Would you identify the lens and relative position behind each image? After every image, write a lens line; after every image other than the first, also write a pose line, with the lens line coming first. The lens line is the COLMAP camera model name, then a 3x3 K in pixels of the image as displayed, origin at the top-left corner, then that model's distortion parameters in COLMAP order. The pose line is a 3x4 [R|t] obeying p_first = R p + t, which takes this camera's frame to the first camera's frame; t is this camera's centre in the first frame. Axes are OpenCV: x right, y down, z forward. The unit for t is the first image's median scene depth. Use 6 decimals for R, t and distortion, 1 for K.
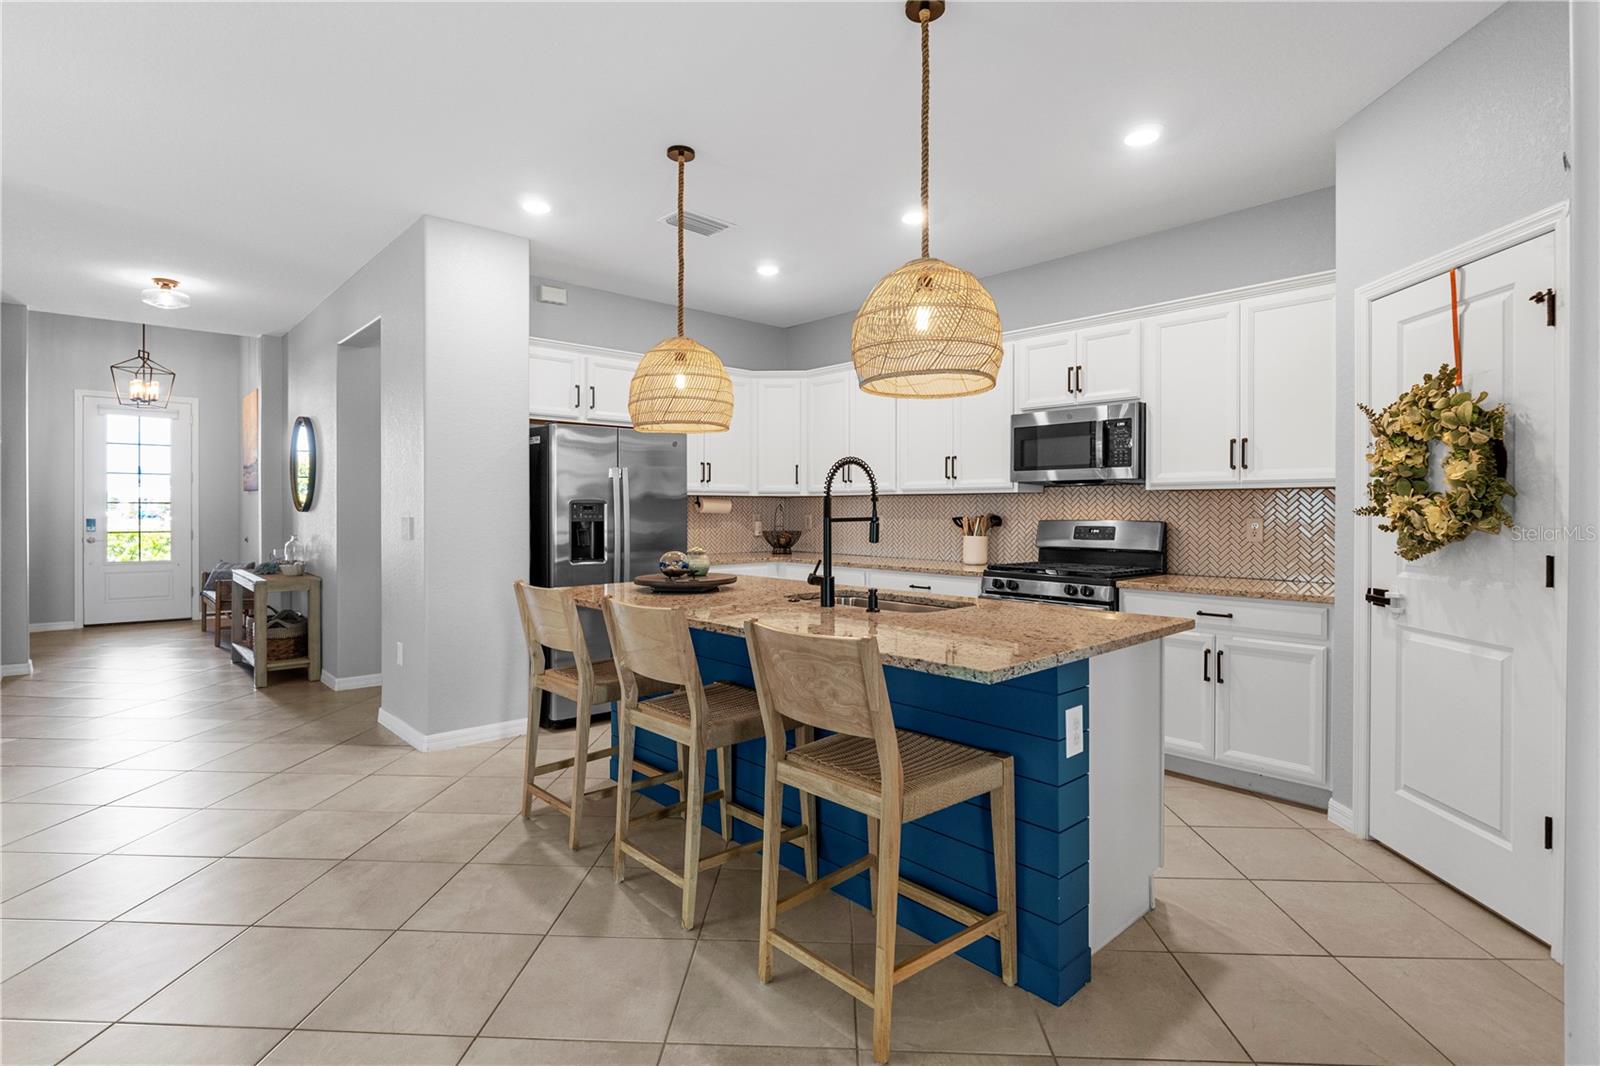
lens RADIAL K [[788.0, 0, 796.3], [0, 788.0, 513.7], [0, 0, 1]] dist [-0.001521, -0.000807]
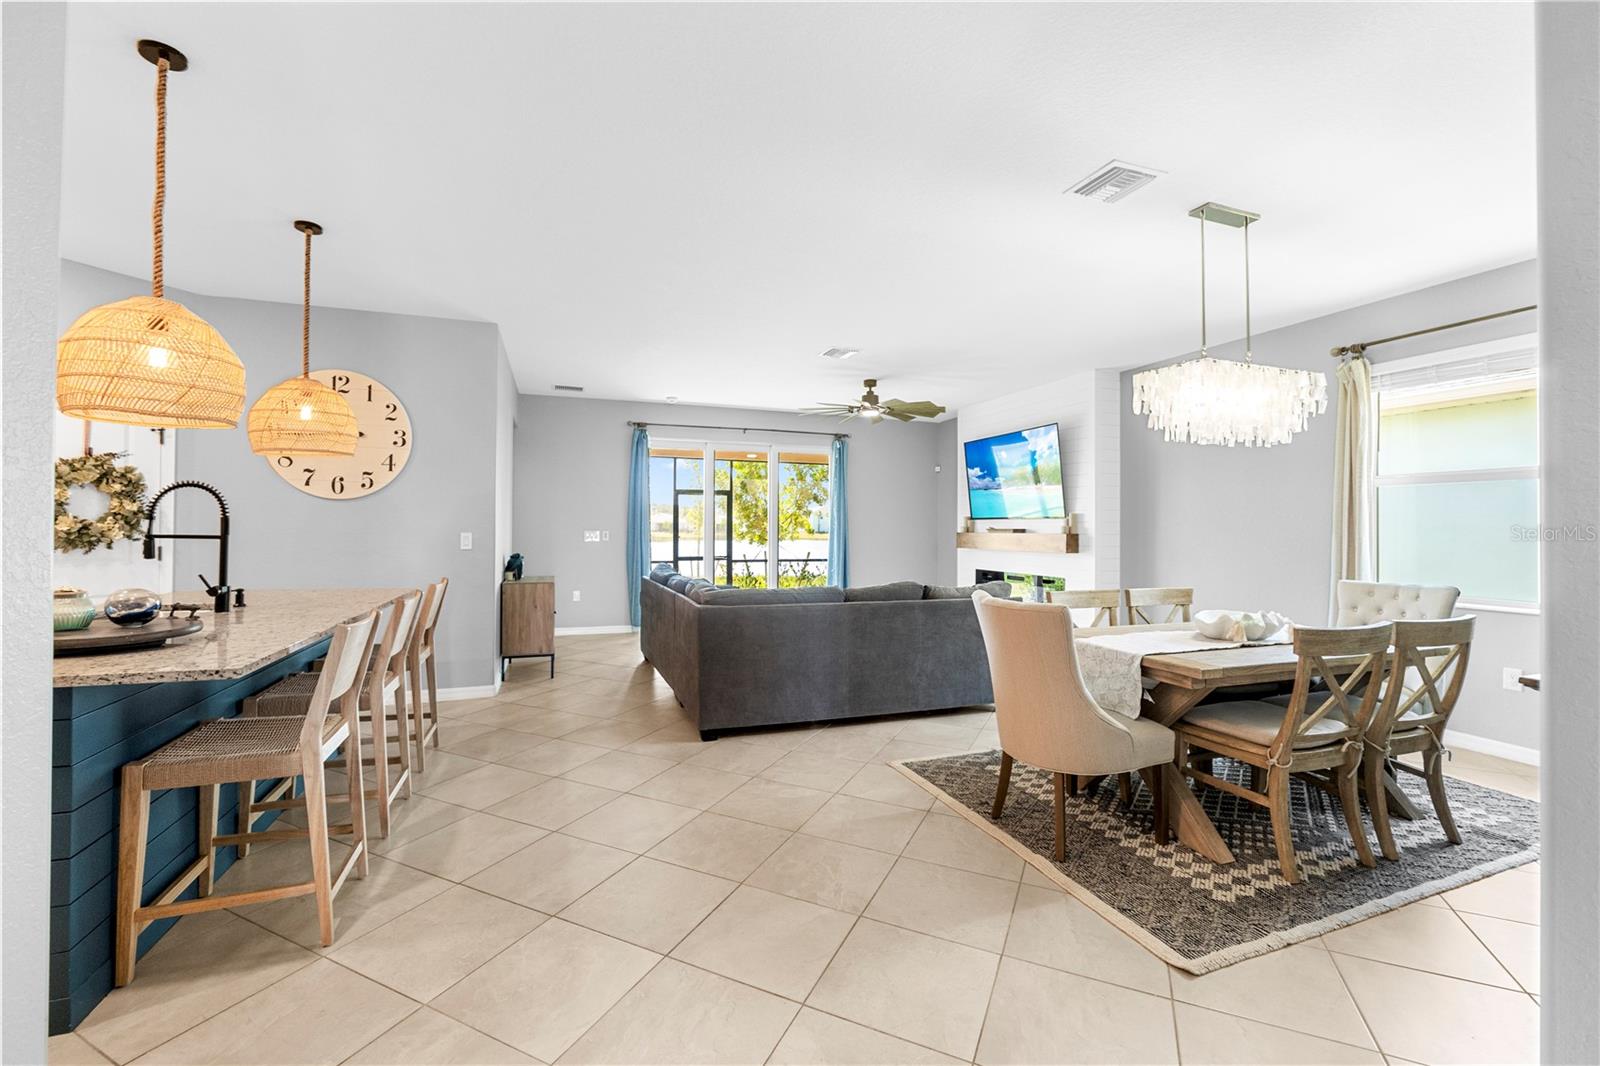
lens RADIAL K [[668.8, 0, 797.4], [0, 668.8, 525.1], [0, 0, 1]] dist [-0.009267, 0.000250]
pose [[-0.923266, -0.006911, 0.384100, -0.718010], [-0.007354, 0.999973, 0.000316, -0.010598], [-0.384092, -0.002533, -0.923291, 1.021358]]
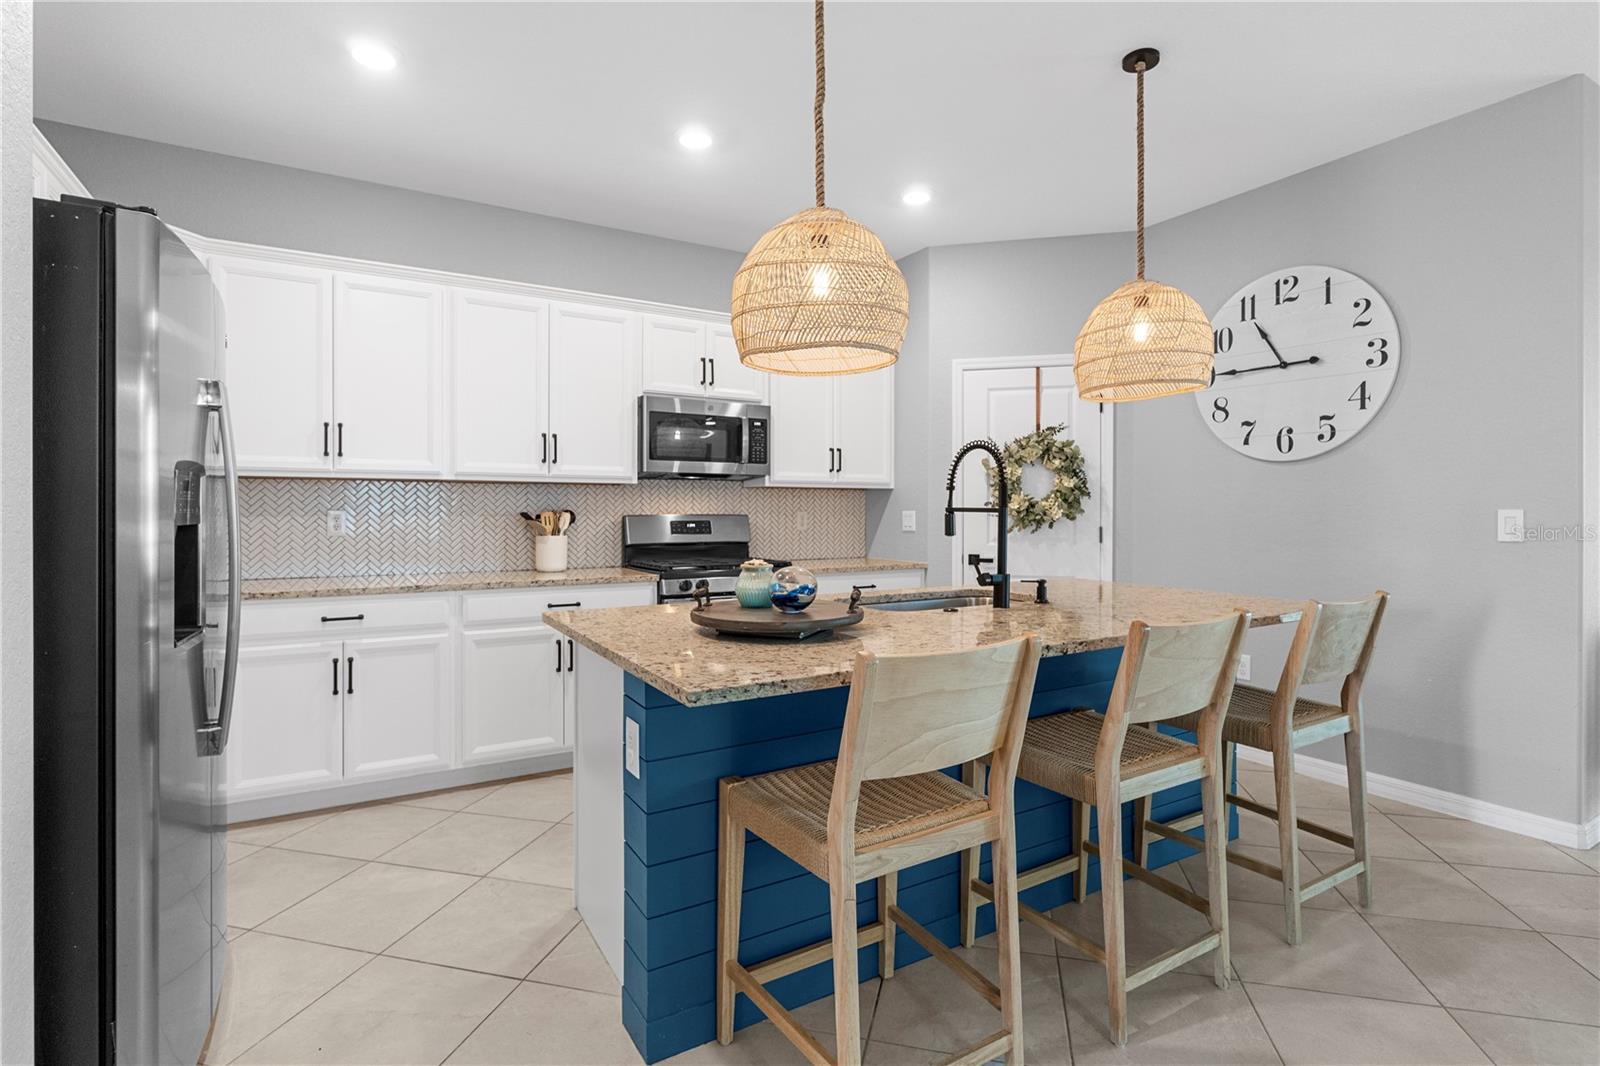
lens RADIAL K [[767.9, 0, 802.5], [0, 767.9, 516.3], [0, 0, 1]] dist [-0.004705, -0.000290]
pose [[0.196580, -0.007255, 0.980461, -0.550139], [0.005006, 0.999967, 0.006395, 0.005188], [-0.980475, 0.003651, 0.196609, 0.678937]]
